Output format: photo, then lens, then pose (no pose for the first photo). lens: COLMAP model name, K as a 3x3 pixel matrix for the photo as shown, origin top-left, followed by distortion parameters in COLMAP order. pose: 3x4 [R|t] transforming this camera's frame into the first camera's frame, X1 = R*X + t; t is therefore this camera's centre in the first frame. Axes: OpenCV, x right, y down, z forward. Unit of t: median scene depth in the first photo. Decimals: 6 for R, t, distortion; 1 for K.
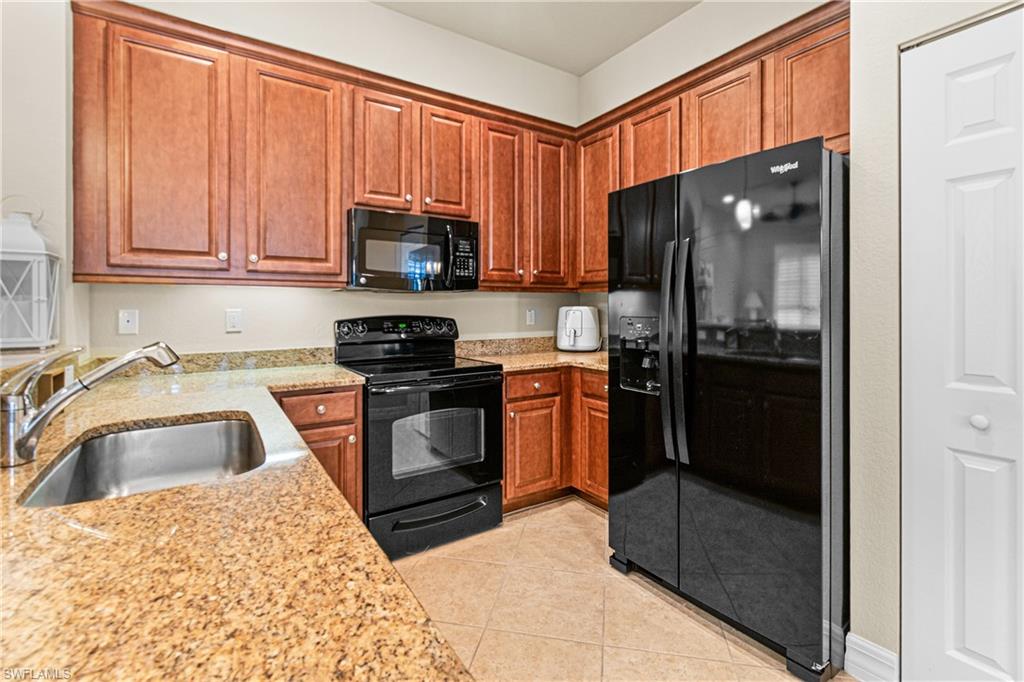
lens RADIAL K [[468.2, 0, 516.5], [0, 468.2, 307.2], [0, 0, 1]] dist [0.006073, -0.002998]
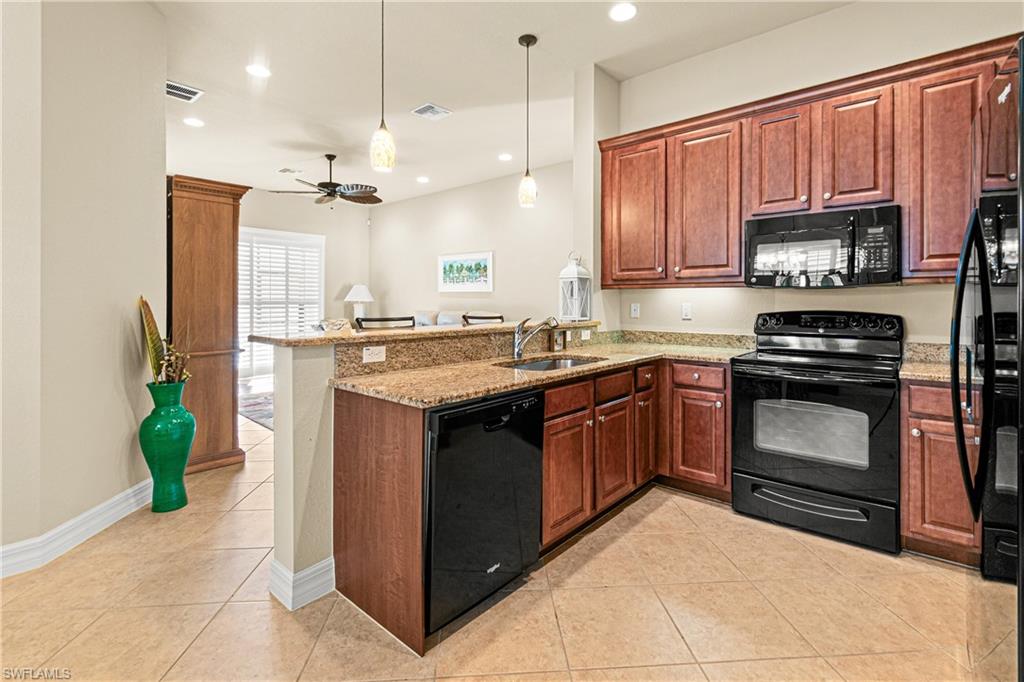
lens RADIAL K [[468.2, 0, 514.7], [0, 468.2, 301.5], [0, 0, 1]] dist [0.006073, -0.002998]
pose [[0.267316, 0.000286, -0.963609, 0.629177], [-0.001417, 0.999999, -0.000097, -0.001417], [0.963608, 0.001391, 0.267316, 0.094639]]
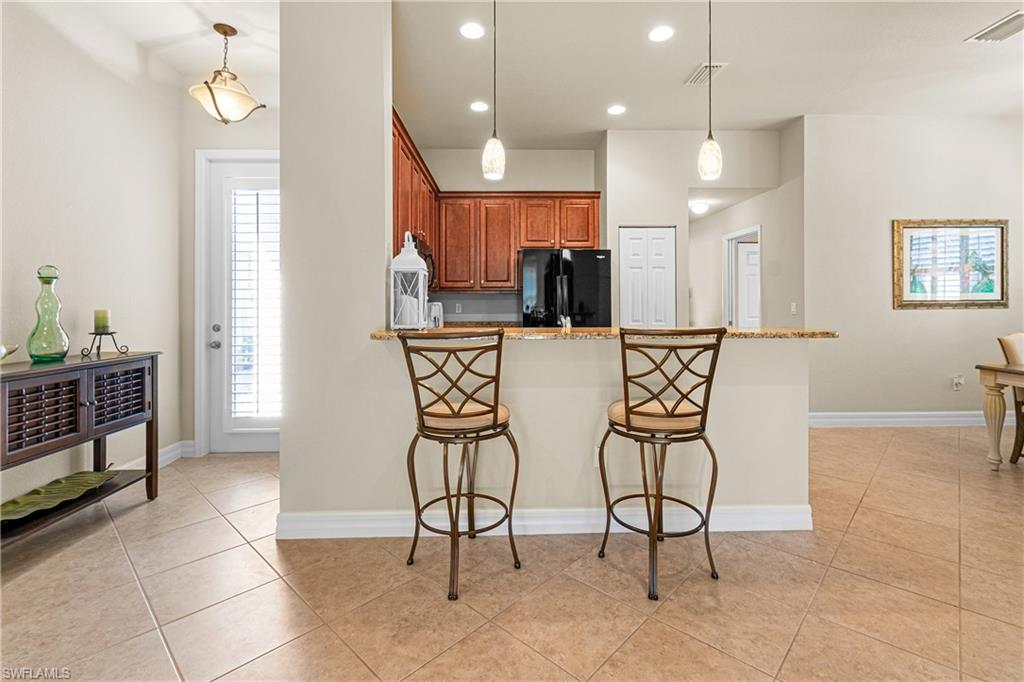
lens RADIAL K [[468.2, 0, 511.2], [0, 468.2, 299.3], [0, 0, 1]] dist [0.006073, -0.002998]
pose [[0.531258, 0.003455, 0.847203, -1.431637], [0.001136, 0.999988, -0.004791, -0.004202], [-0.847209, 0.003508, 0.531248, -0.077493]]
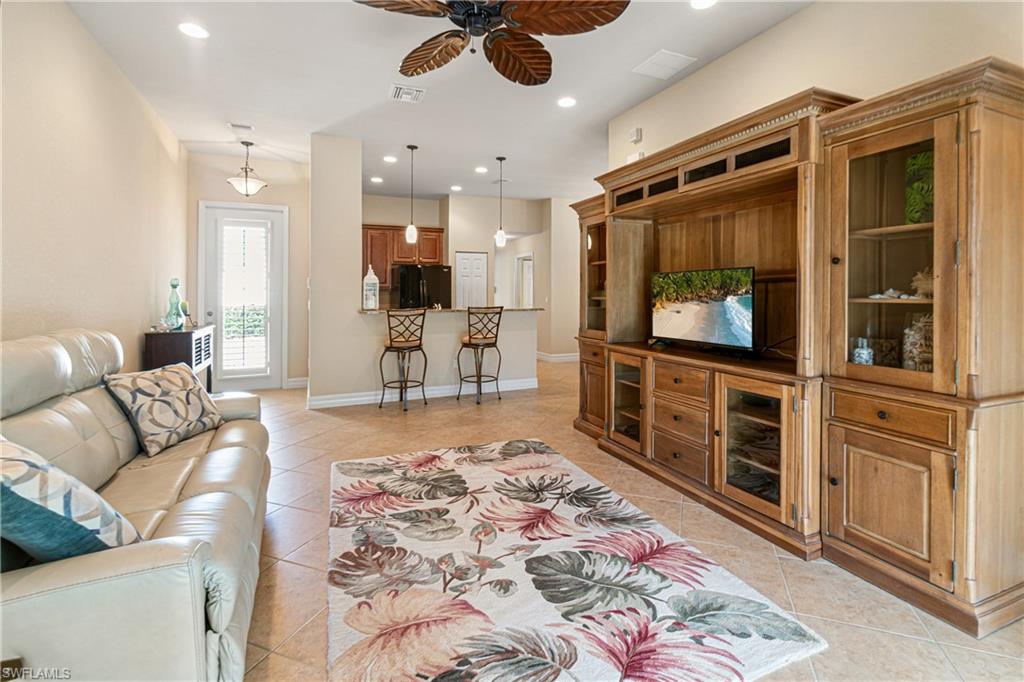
lens RADIAL K [[468.2, 0, 506.9], [0, 468.2, 293.5], [0, 0, 1]] dist [0.006073, -0.002998]
pose [[0.179211, 0.000341, 0.983811, -2.734749], [-0.000622, 1.000000, -0.000234, -0.020106], [-0.983810, -0.000570, 0.179211, -0.373720]]
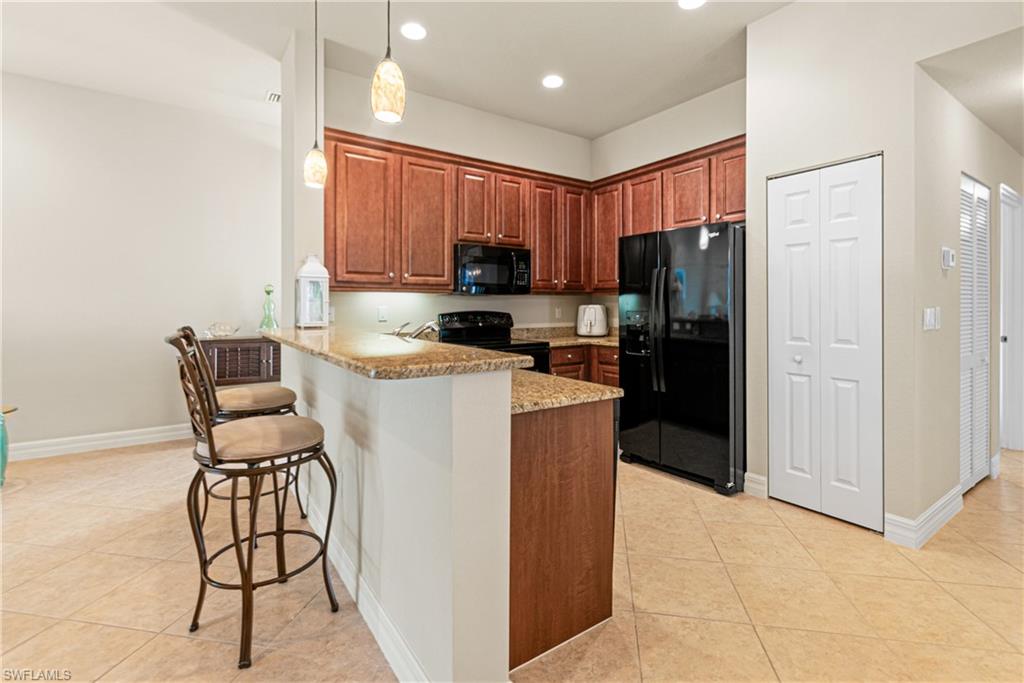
lens RADIAL K [[468.2, 0, 516.2], [0, 468.2, 307.2], [0, 0, 1]] dist [0.006073, -0.002998]
pose [[0.999687, 0.000362, 0.025016, -0.184900], [-0.000458, 0.999993, 0.003821, -0.000274], [-0.025014, -0.003832, 0.999680, -0.578249]]
